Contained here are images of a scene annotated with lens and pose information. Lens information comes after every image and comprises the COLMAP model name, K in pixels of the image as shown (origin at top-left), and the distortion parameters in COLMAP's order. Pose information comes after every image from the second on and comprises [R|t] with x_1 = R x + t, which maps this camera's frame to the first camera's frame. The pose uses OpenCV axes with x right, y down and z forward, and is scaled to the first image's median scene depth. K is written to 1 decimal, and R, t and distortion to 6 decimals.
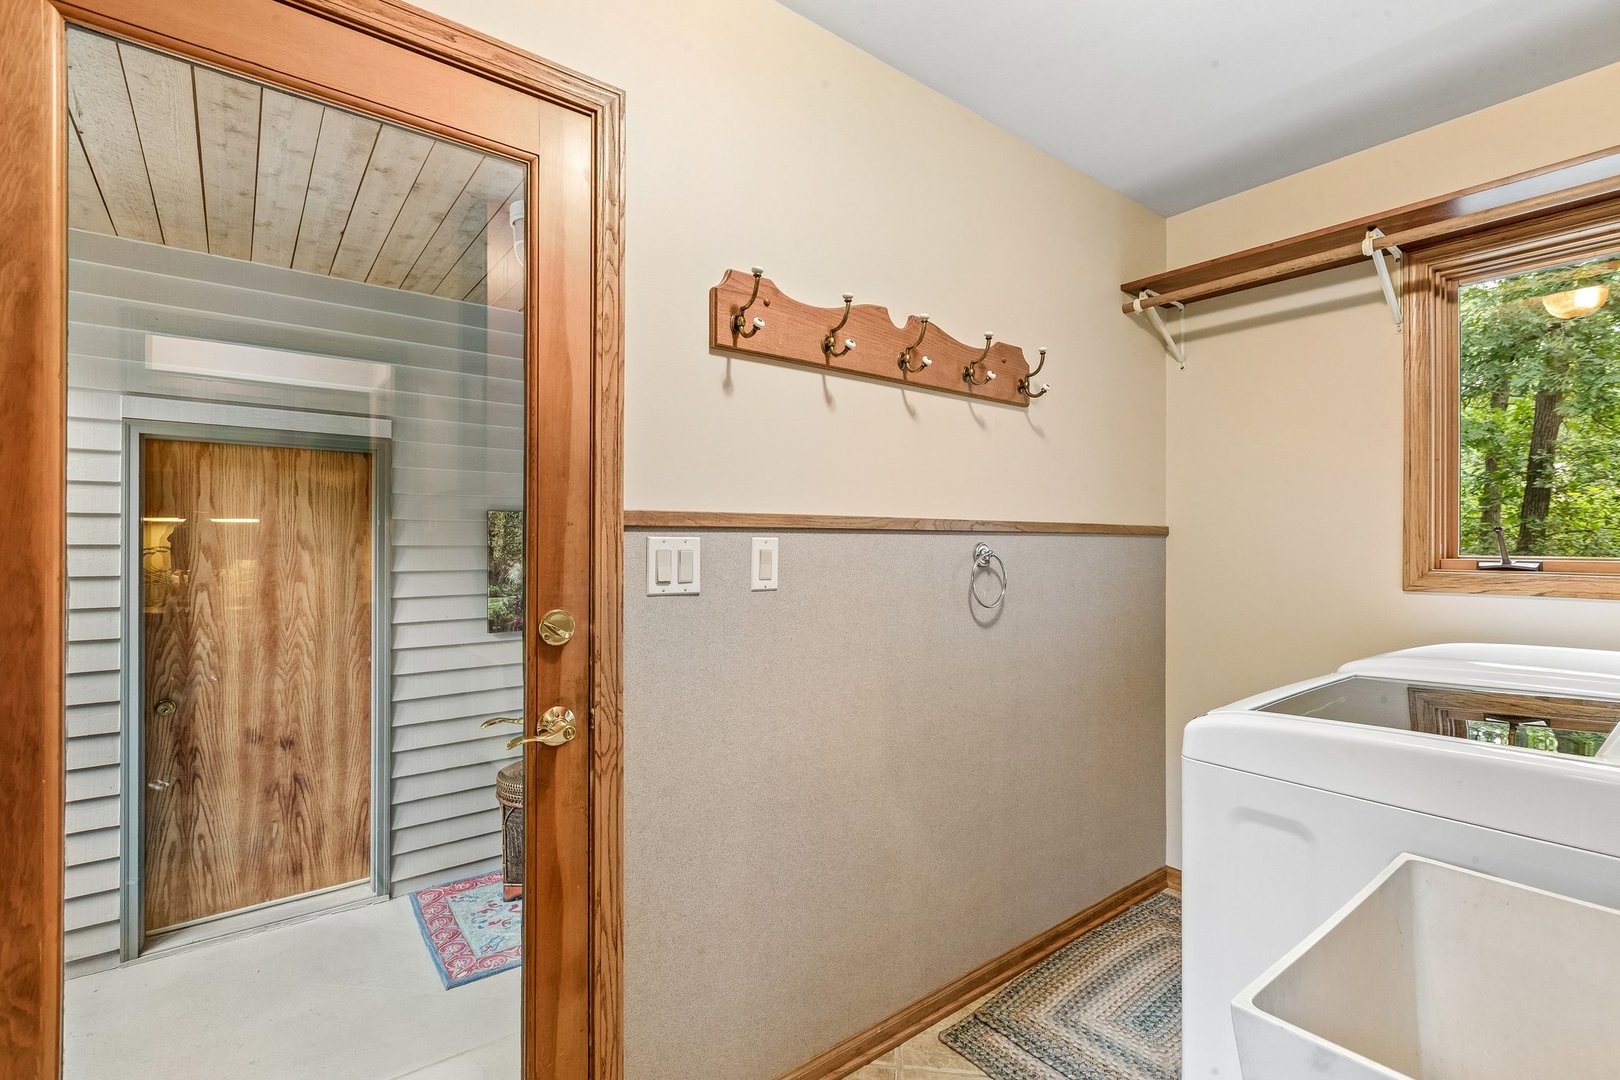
lens RADIAL K [[731.9, 0, 812.2], [0, 731.9, 538.2], [0, 0, 1]] dist [0.003729, -0.002121]
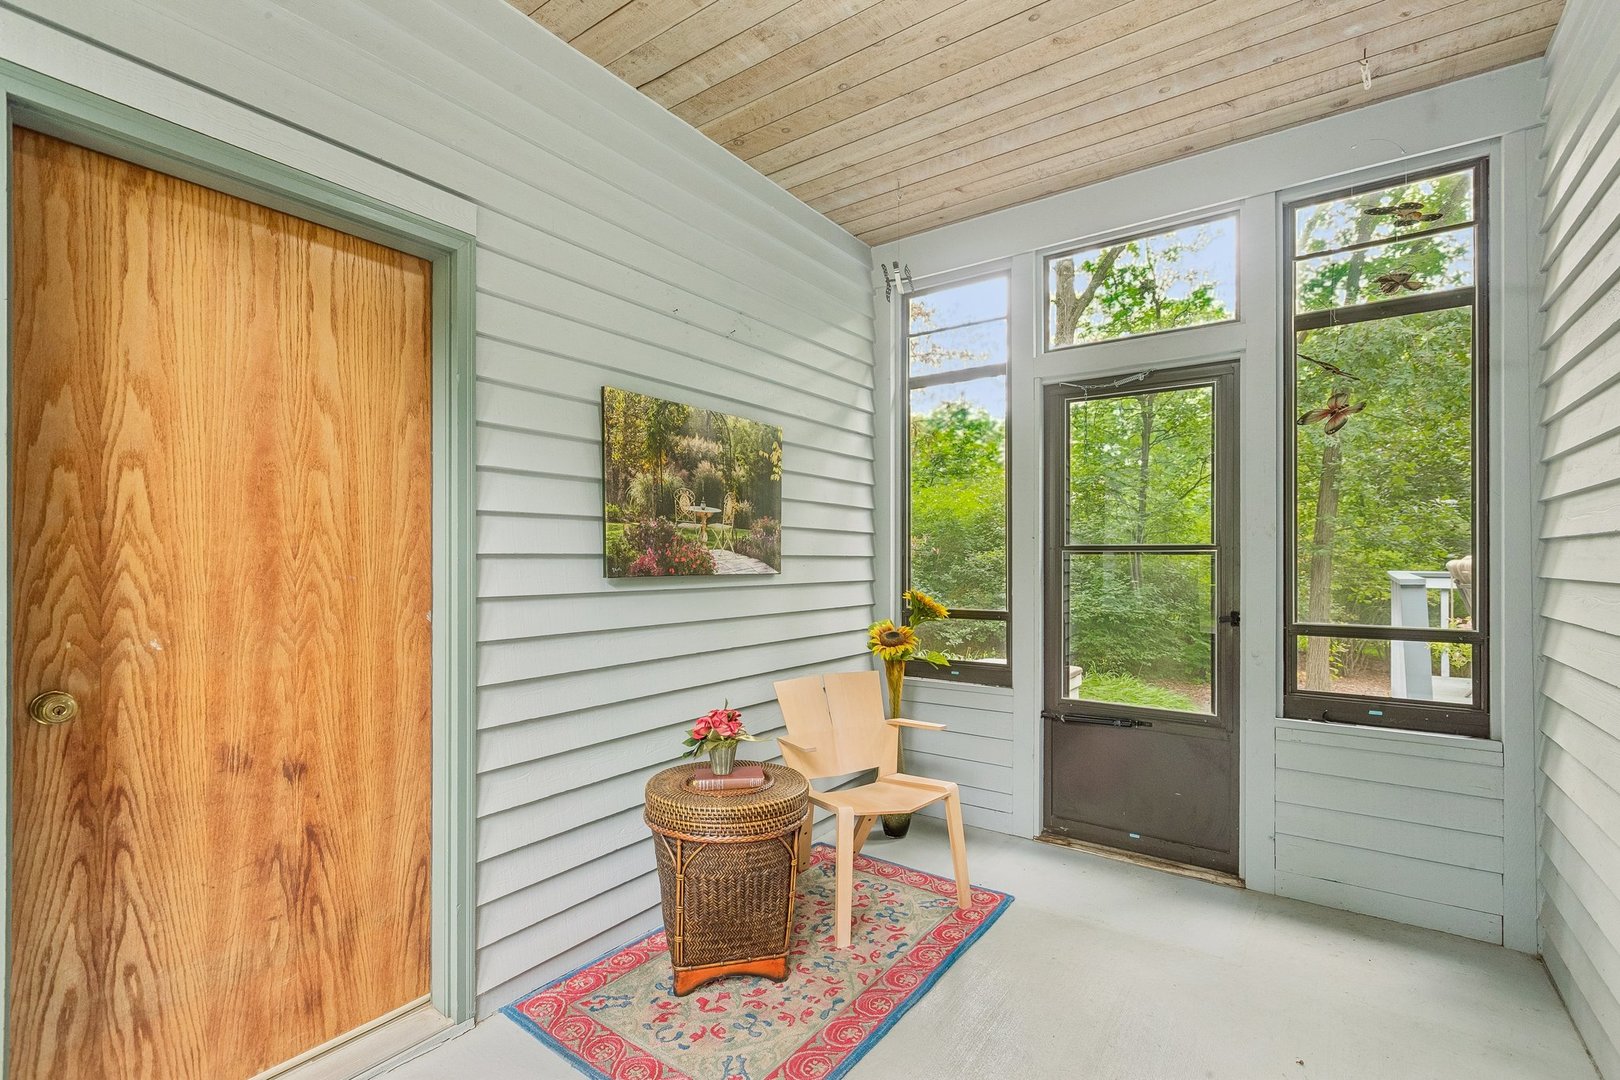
lens RADIAL K [[731.9, 0, 807.5], [0, 731.9, 555.0], [0, 0, 1]] dist [0.003729, -0.002121]
pose [[0.960573, -0.001274, 0.278024, -0.507644], [0.001647, 0.999998, -0.001109, 0.125068], [-0.278022, 0.001523, 0.960574, 0.383336]]
